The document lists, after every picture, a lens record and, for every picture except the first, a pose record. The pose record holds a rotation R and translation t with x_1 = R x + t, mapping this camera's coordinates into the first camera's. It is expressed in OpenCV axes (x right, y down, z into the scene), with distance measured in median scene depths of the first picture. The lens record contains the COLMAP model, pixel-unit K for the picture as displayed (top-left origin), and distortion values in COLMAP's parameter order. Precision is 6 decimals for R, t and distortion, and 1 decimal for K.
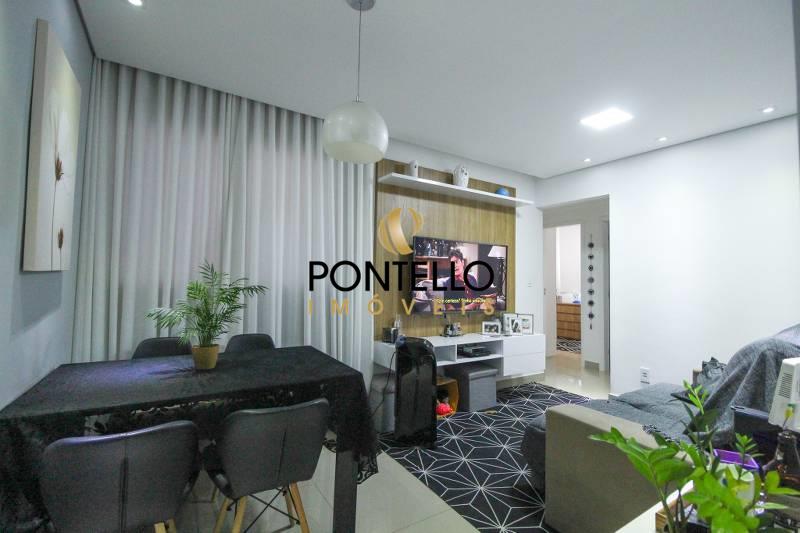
lens RADIAL K [[363.4, 0, 406.7], [0, 363.4, 264.5], [0, 0, 1]] dist [0.003245, 0.000122]
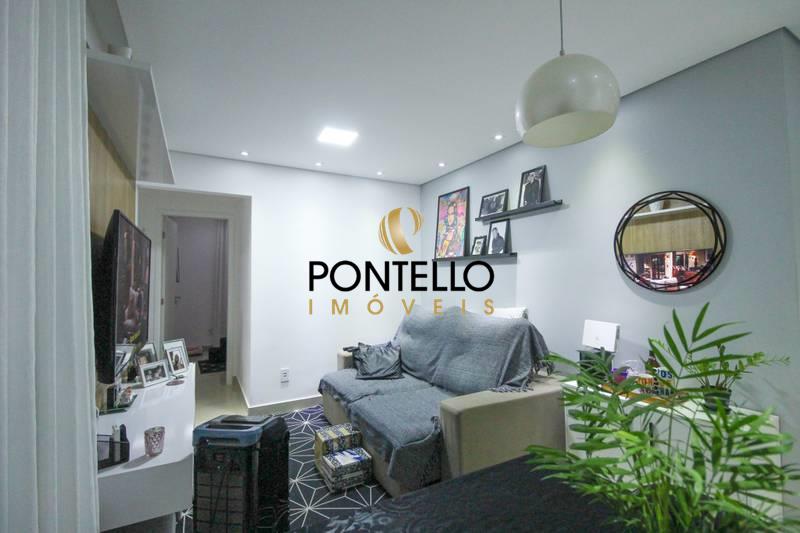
lens RADIAL K [[363.4, 0, 406.7], [0, 363.4, 264.5], [0, 0, 1]] dist [0.003245, 0.000122]
pose [[0.025272, 0.022327, 0.999431, -0.376553], [-0.035836, 0.999128, -0.021414, -0.010002], [-0.999038, -0.035274, 0.026050, 0.563338]]
